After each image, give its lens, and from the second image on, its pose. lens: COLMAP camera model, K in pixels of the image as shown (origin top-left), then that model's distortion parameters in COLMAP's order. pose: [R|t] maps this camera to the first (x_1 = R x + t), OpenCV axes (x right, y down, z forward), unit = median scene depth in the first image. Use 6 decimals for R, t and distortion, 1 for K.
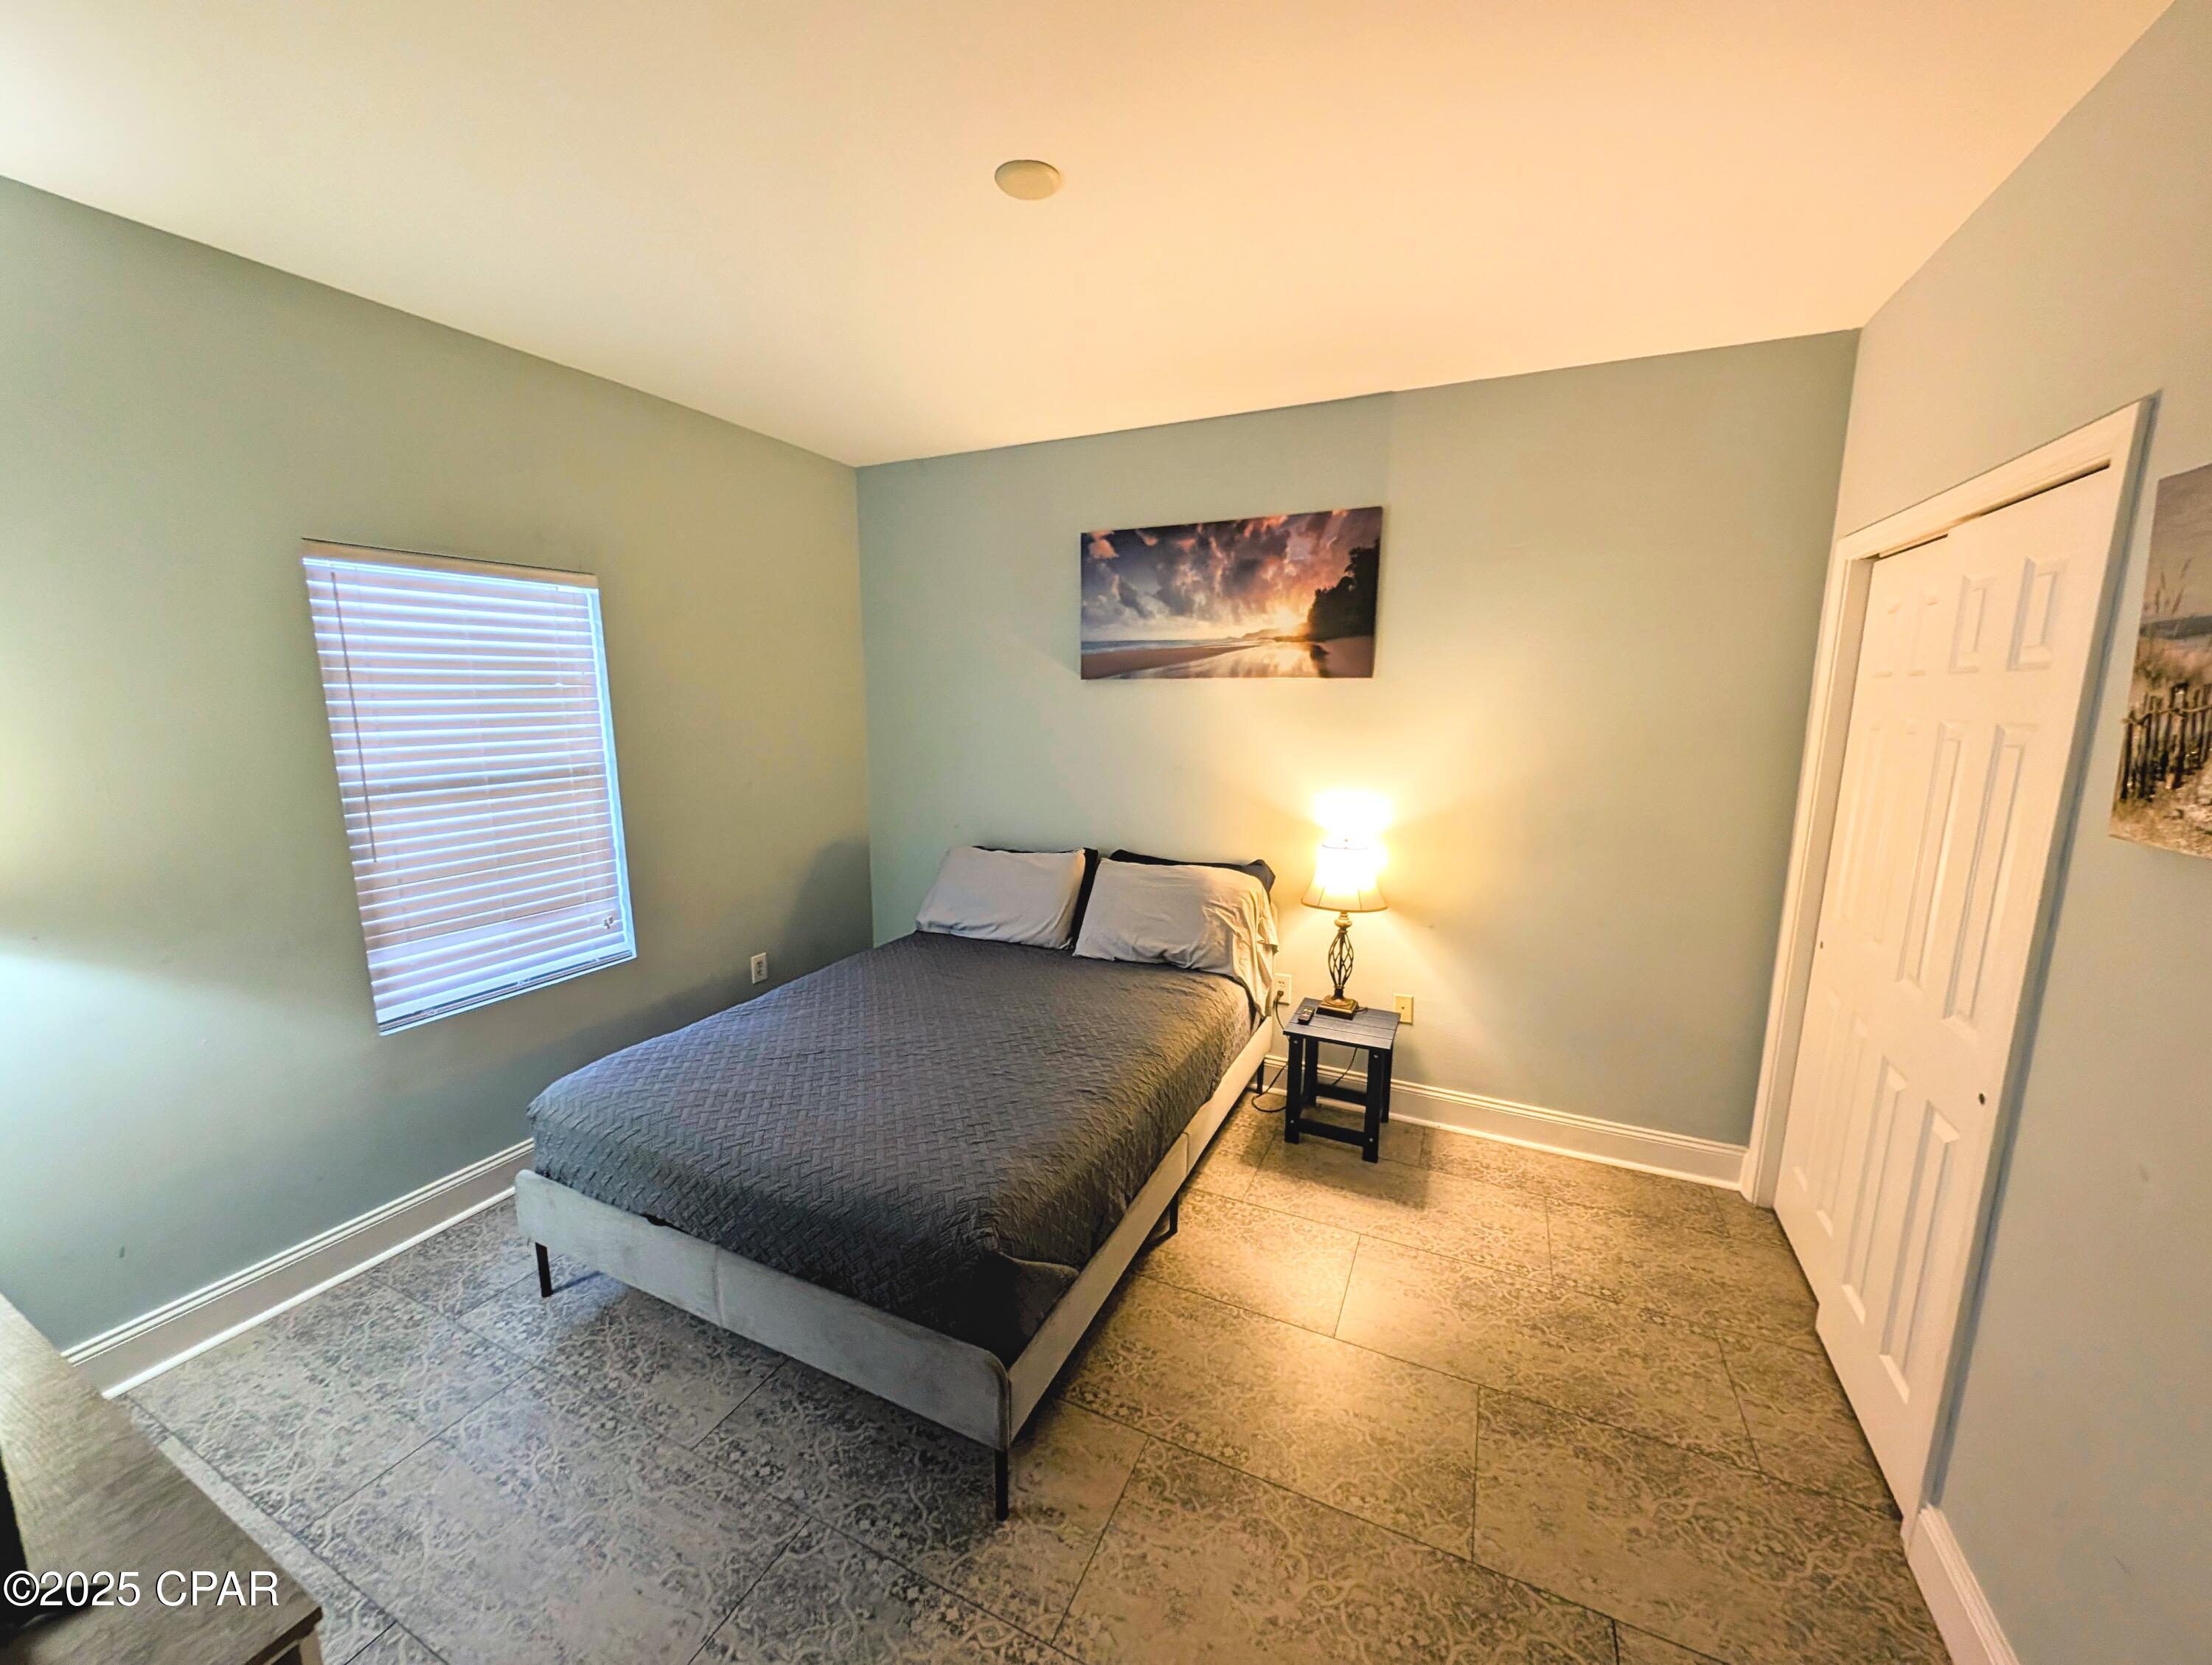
lens RADIAL K [[853.9, 0, 1086.0], [0, 853.9, 836.9], [0, 0, 1]] dist [0.004137, 0.000062]
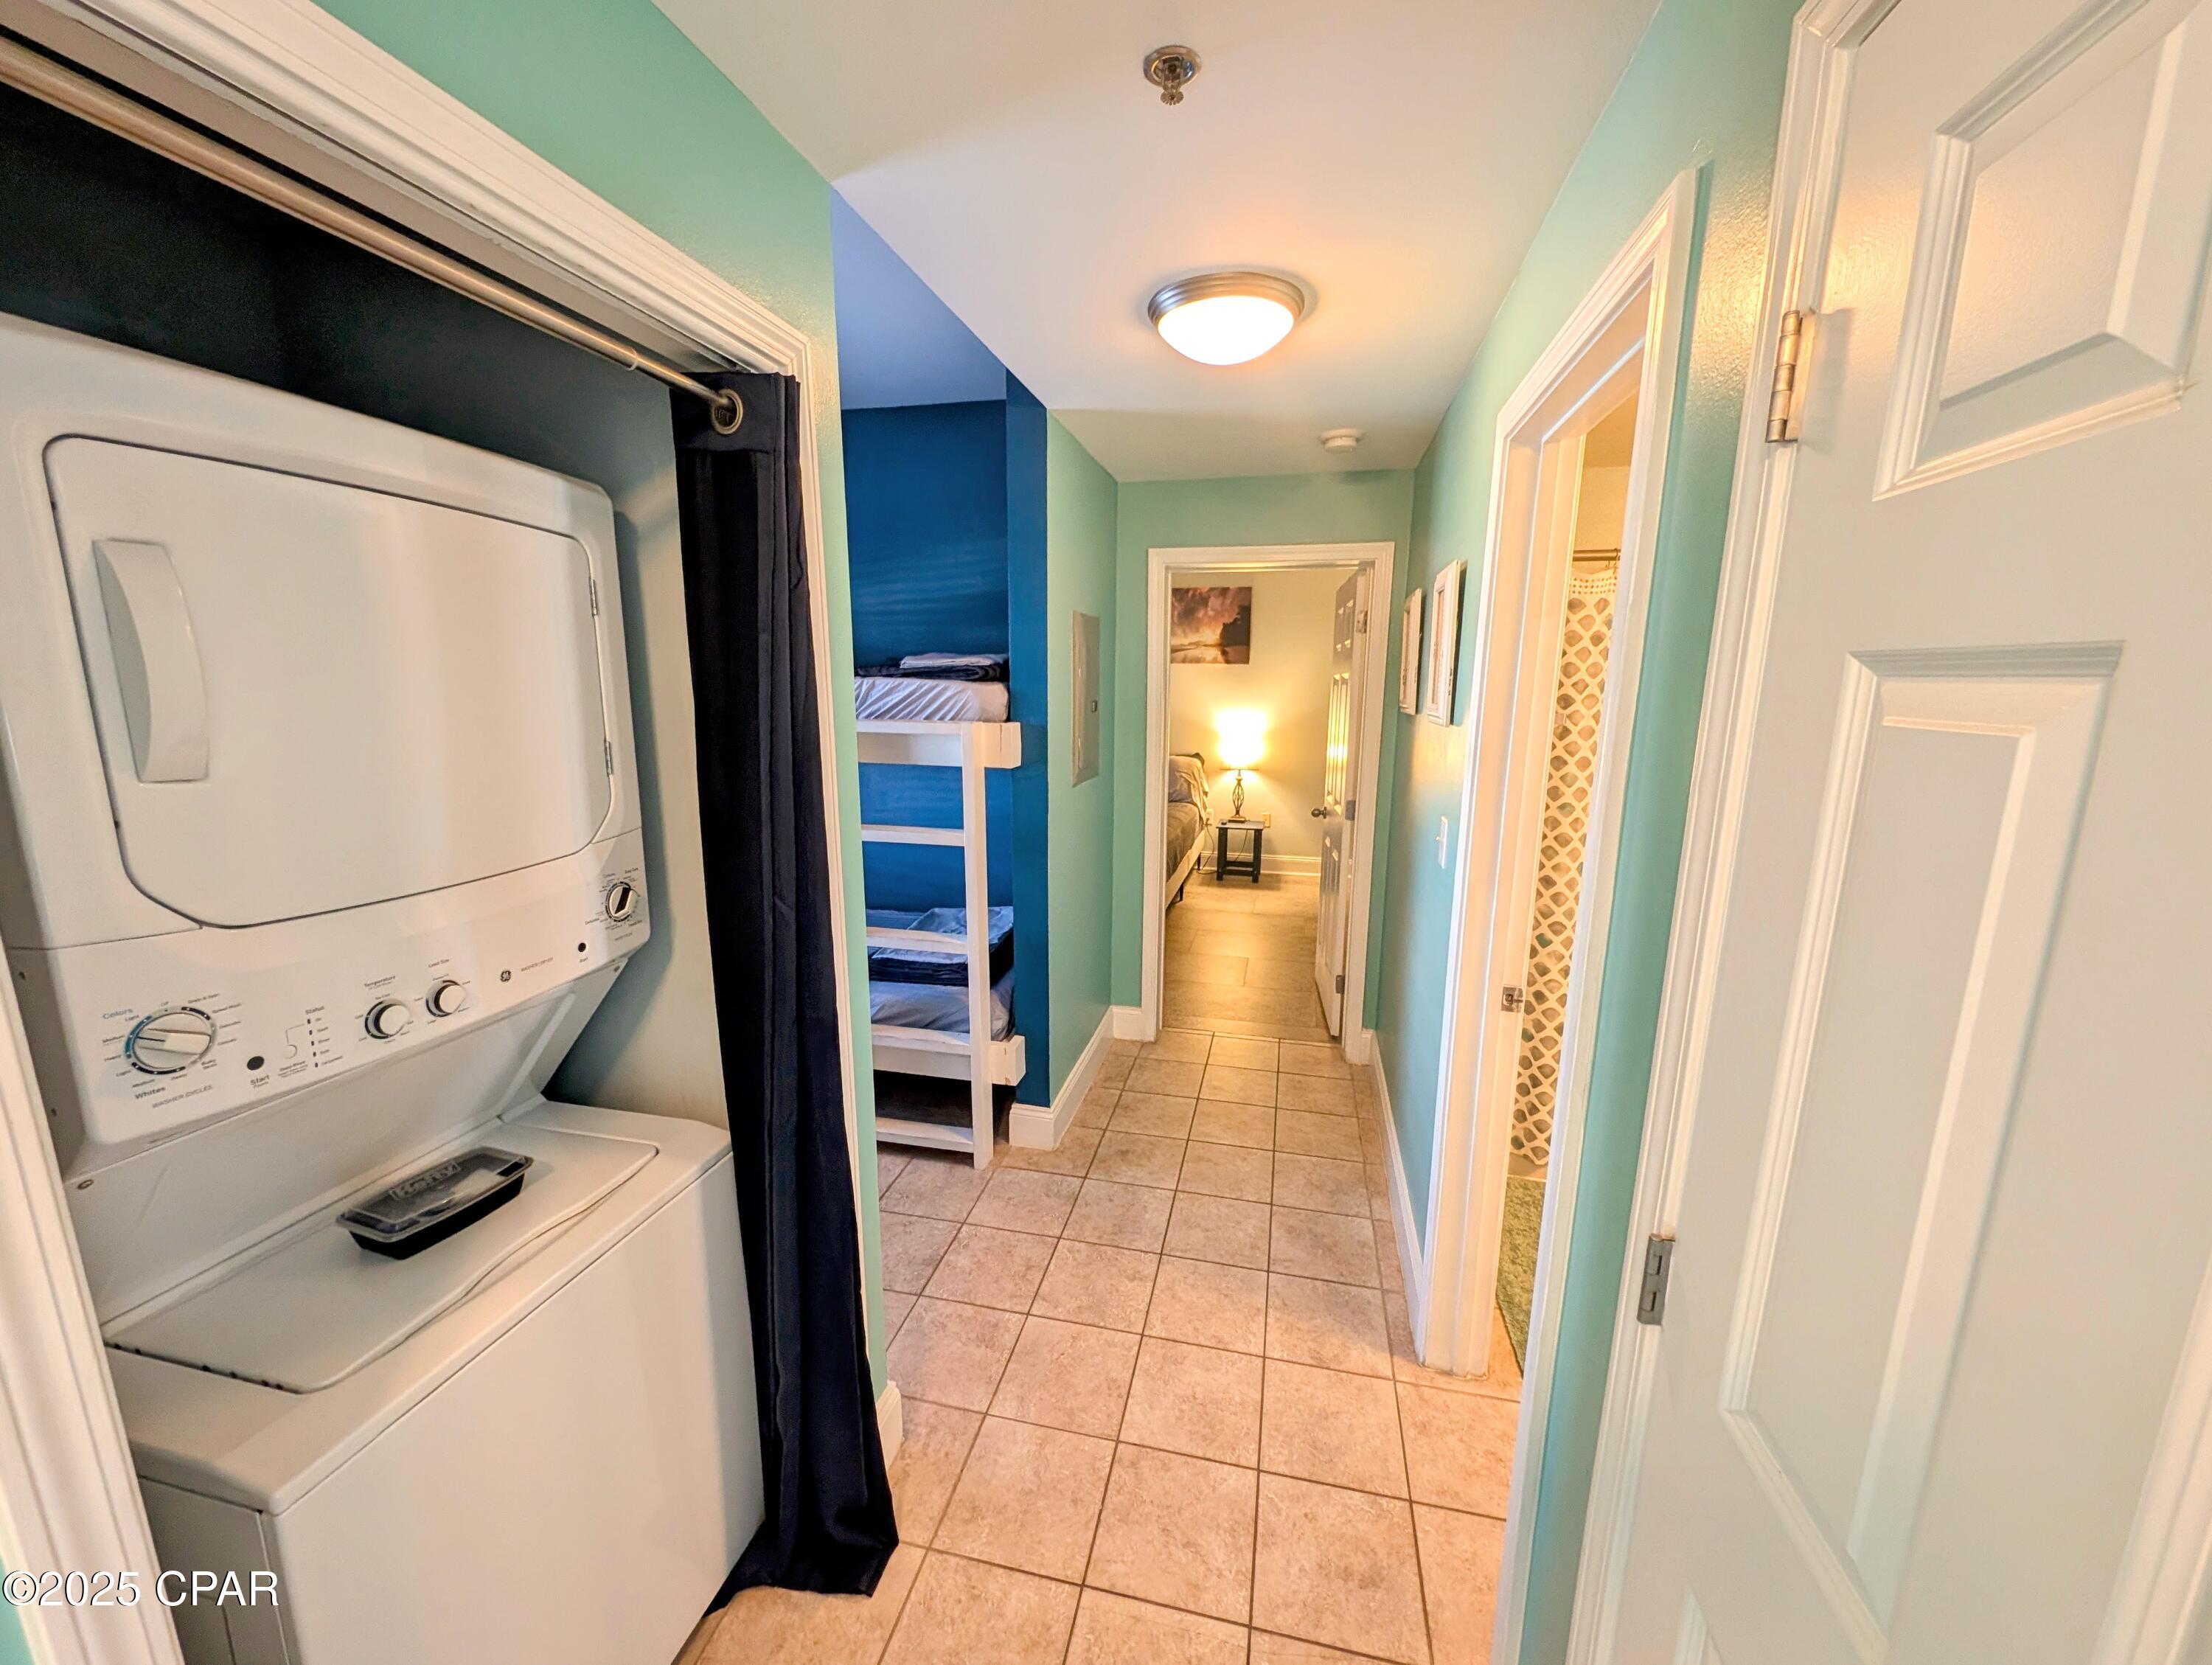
lens RADIAL K [[853.9, 0, 1109.2], [0, 853.9, 839.0], [0, 0, 1]] dist [0.004137, 0.000062]
pose [[0.974511, -0.041855, 0.220401, -0.502823], [0.036064, 0.998892, 0.030233, 0.178248], [-0.221422, -0.021514, 0.974941, -1.038620]]
